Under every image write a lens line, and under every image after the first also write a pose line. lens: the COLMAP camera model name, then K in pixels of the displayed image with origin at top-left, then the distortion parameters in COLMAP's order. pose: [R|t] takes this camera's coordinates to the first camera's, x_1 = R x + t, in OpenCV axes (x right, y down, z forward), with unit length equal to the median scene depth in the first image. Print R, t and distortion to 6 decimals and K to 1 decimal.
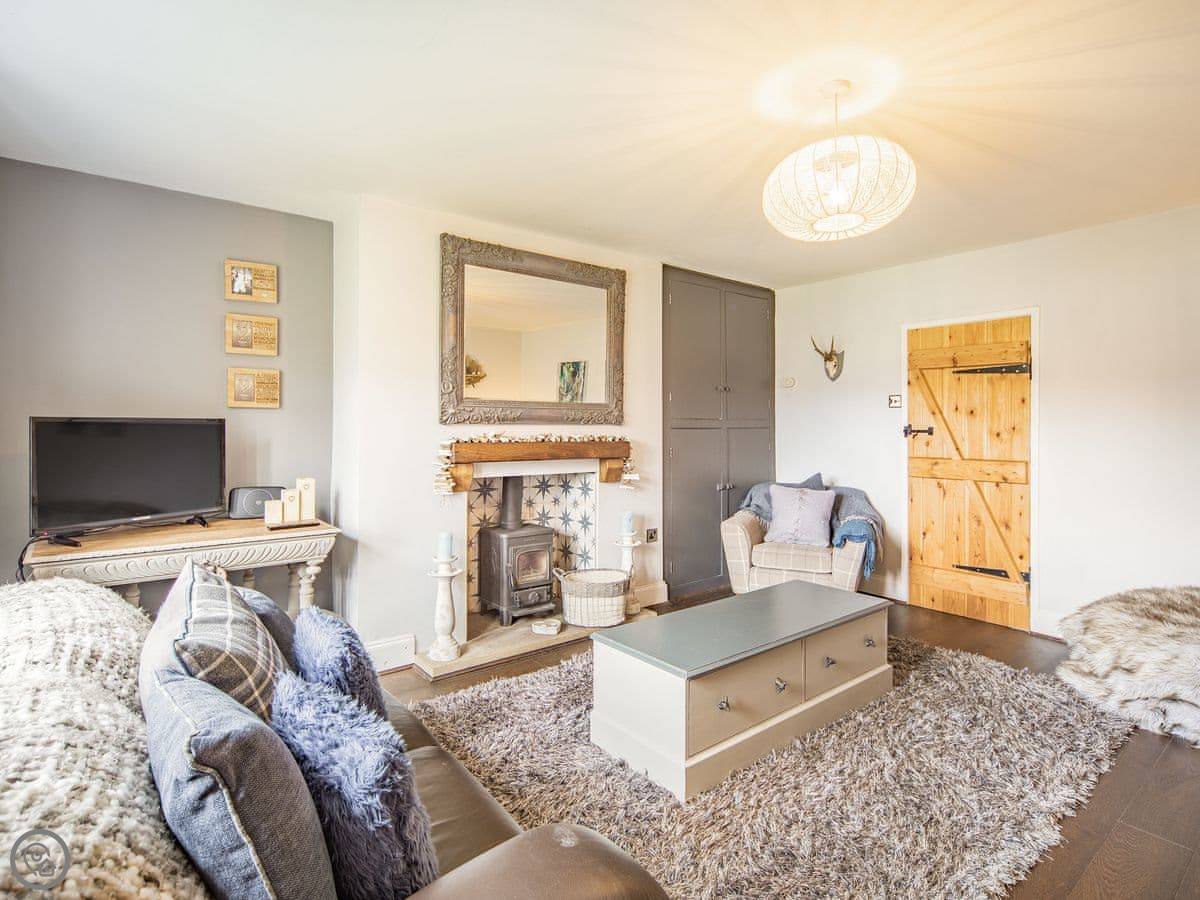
lens RADIAL K [[613.8, 0, 600.6], [0, 613.8, 435.5], [0, 0, 1]] dist [-0.000199, 0.000780]
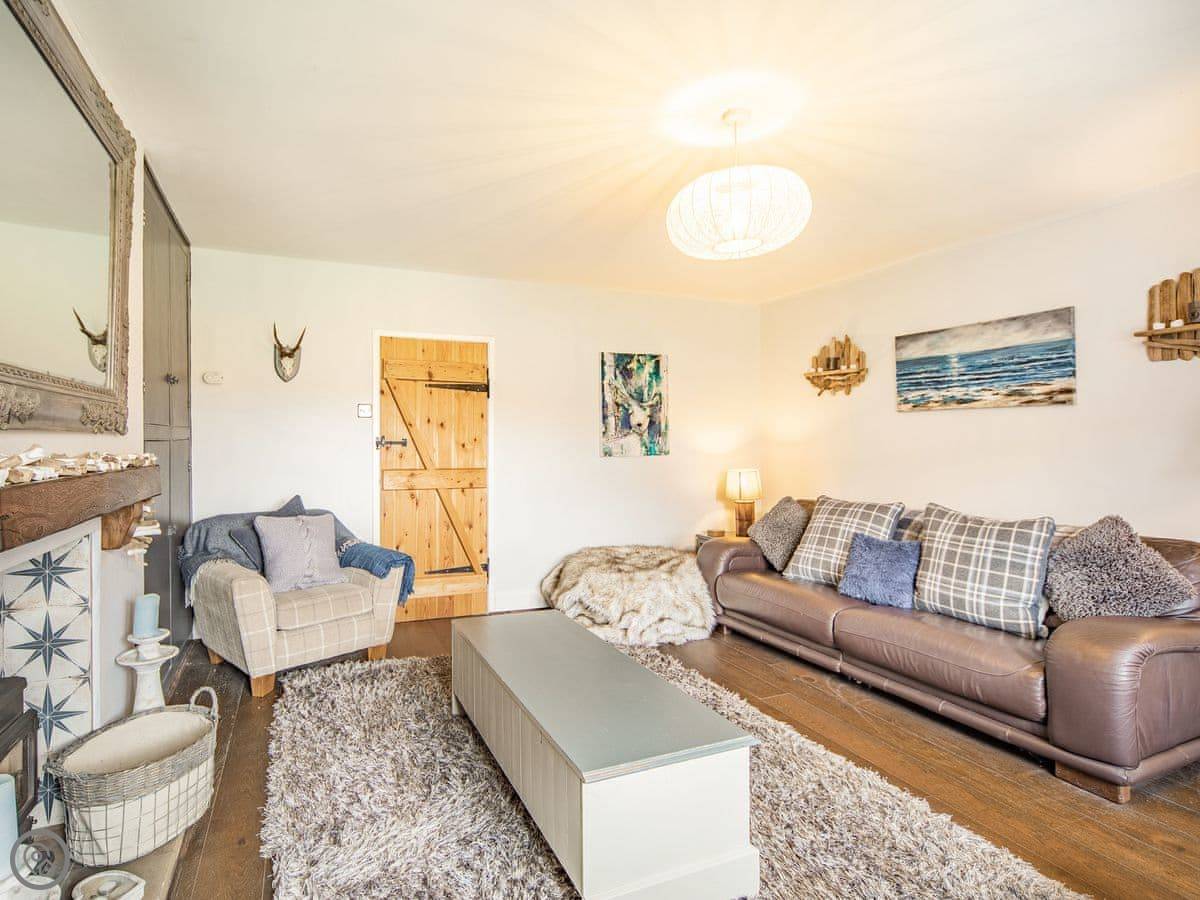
lens RADIAL K [[628.0, 0, 540.4], [0, 628.0, 447.3], [0, 0, 1]] dist [0.016582, 0.000270]
pose [[0.296912, -0.013723, 0.954806, -0.394485], [0.013721, 0.999855, 0.010103, -0.007499], [-0.954806, 0.010101, 0.297057, 0.525201]]
